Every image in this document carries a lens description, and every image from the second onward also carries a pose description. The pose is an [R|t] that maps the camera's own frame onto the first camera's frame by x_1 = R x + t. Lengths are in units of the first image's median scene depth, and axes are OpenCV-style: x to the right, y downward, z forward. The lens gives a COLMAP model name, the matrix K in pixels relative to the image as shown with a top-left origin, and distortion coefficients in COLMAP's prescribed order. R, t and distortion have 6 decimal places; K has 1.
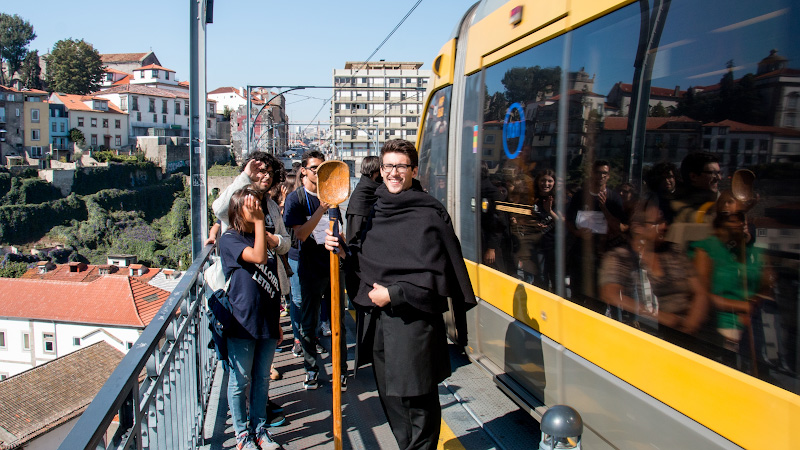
lens RADIAL K [[684.6, 0, 401.6], [0, 684.6, 227.2], [0, 0, 1]] dist [-0.179314, 0.113264]
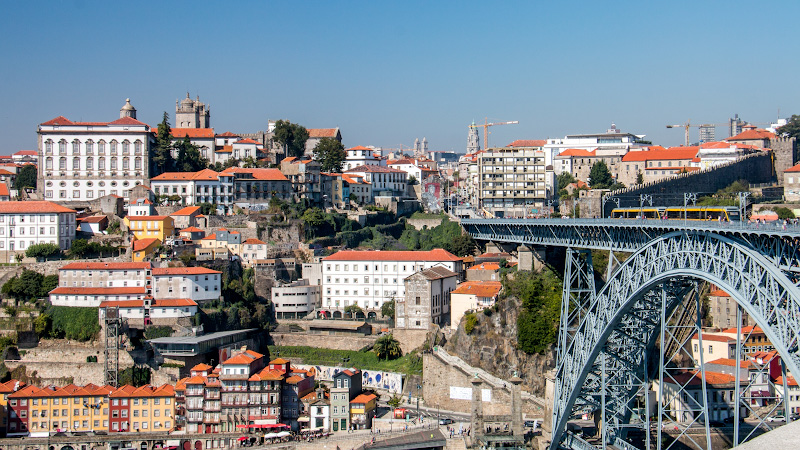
lens RADIAL K [[1386.4, 0, 396.1], [0, 1386.4, 209.3], [0, 0, 1]] dist [0.196442, 0.000000]
pose [[0.996267, -0.004430, -0.086211, -0.022785], [-0.003115, 0.996187, -0.087193, 0.225922], [0.086269, 0.087136, 0.992454, -2.731405]]
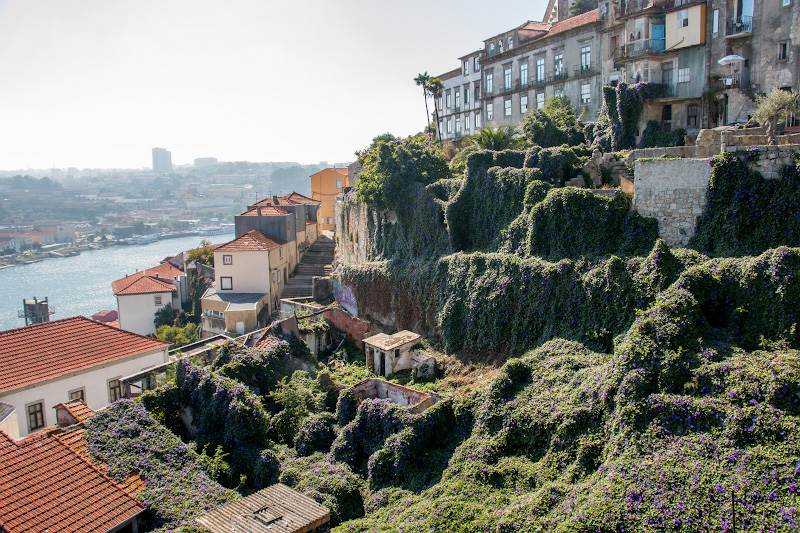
lens RADIAL K [[650.4, 0, 396.3], [0, 650.4, 263.6], [0, 0, 1]] dist [-0.121311, 0.084842]
pose [[-0.328551, 0.122706, -0.936481, -0.168196], [-0.076992, 0.984745, 0.156041, -0.062039], [0.941343, 0.123369, -0.314092, 0.798273]]
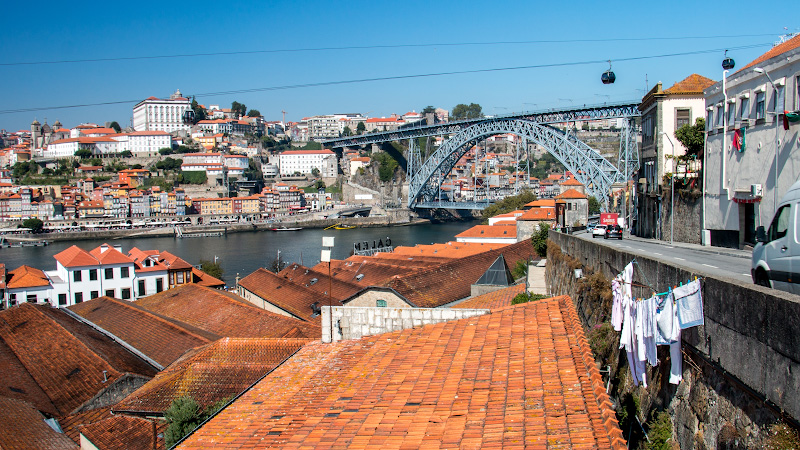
lens RADIAL K [[706.8, 0, 409.5], [0, 706.8, 245.6], [0, 0, 1]] dist [-0.120891, 0.023072]
pose [[0.944391, -0.047931, 0.325314, -1.107461], [0.046206, 0.998847, 0.013031, 0.566859], [-0.325563, 0.002725, 0.945516, -3.581693]]
